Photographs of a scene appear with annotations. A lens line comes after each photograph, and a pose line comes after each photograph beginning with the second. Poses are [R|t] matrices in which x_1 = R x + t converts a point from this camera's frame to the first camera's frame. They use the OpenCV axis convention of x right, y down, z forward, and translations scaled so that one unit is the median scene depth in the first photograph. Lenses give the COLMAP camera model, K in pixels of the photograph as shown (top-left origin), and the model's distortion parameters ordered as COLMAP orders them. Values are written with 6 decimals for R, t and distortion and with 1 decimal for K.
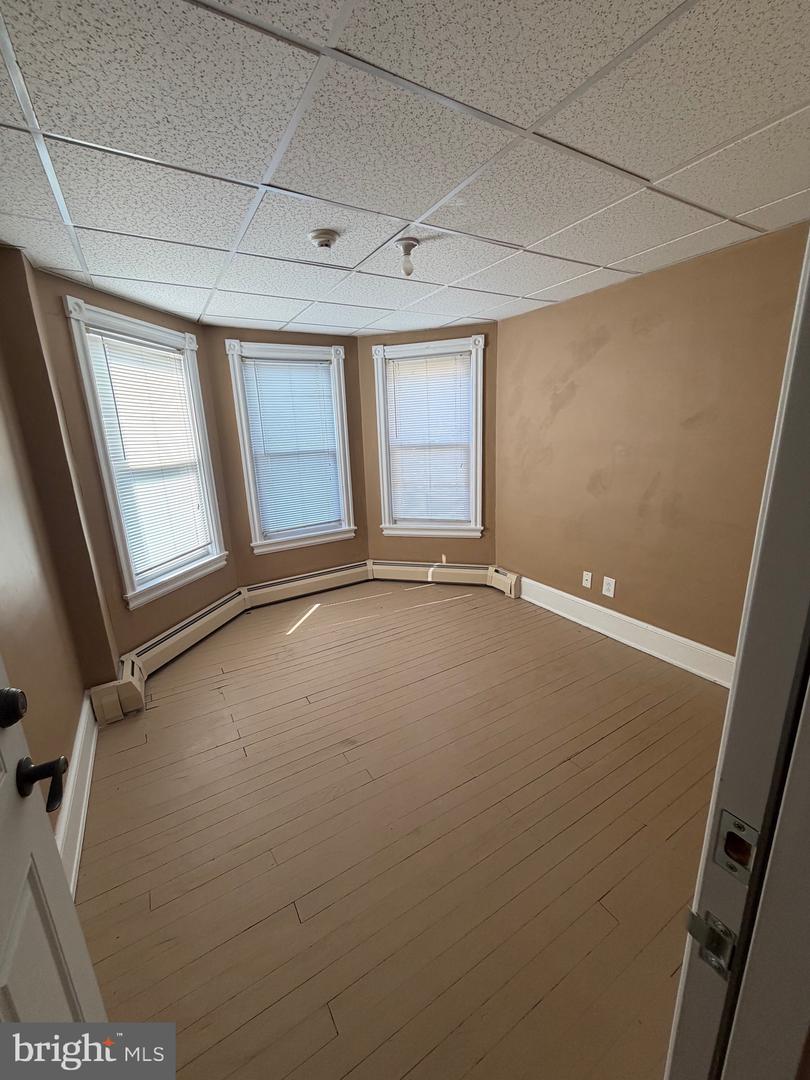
lens RADIAL K [[435.1, 0, 403.9], [0, 435.1, 537.1], [0, 0, 1]] dist [0.003261, 0.000441]
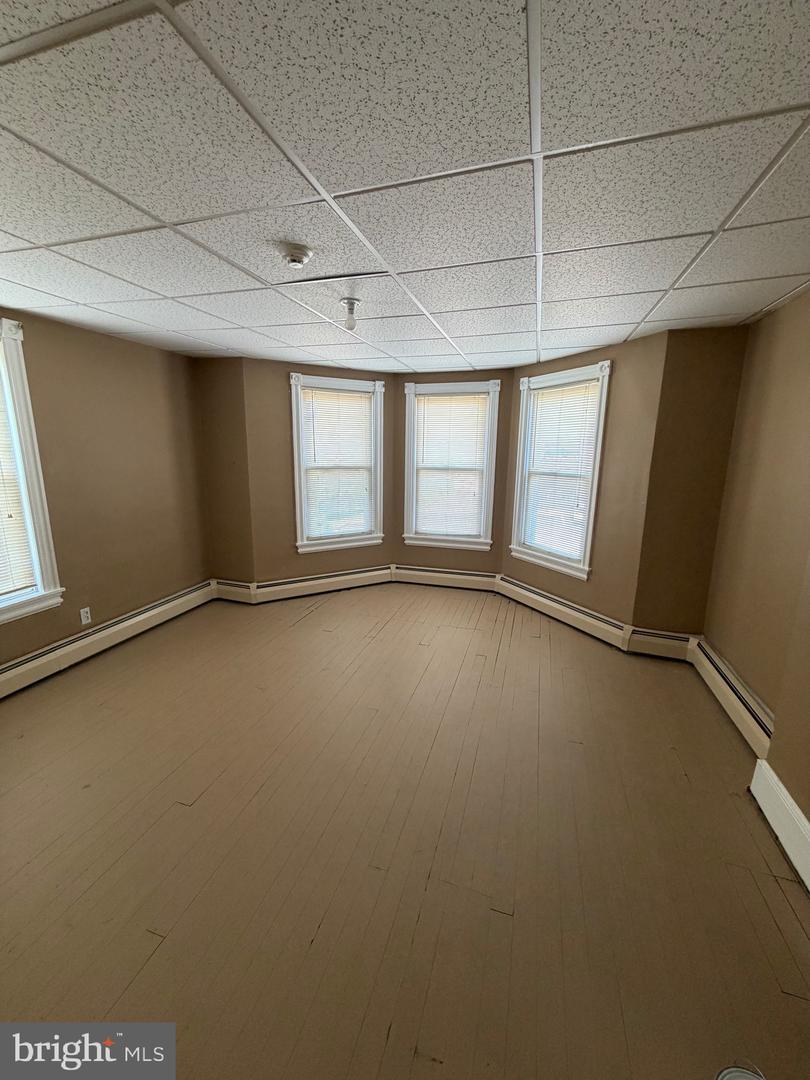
lens RADIAL K [[435.1, 0, 410.9], [0, 435.1, 538.0], [0, 0, 1]] dist [0.003261, 0.000441]
pose [[0.650817, 0.207439, -0.730346, 0.616775], [-0.233146, 0.970077, 0.067771, -0.065303], [0.722551, 0.126171, 0.679707, 0.122664]]
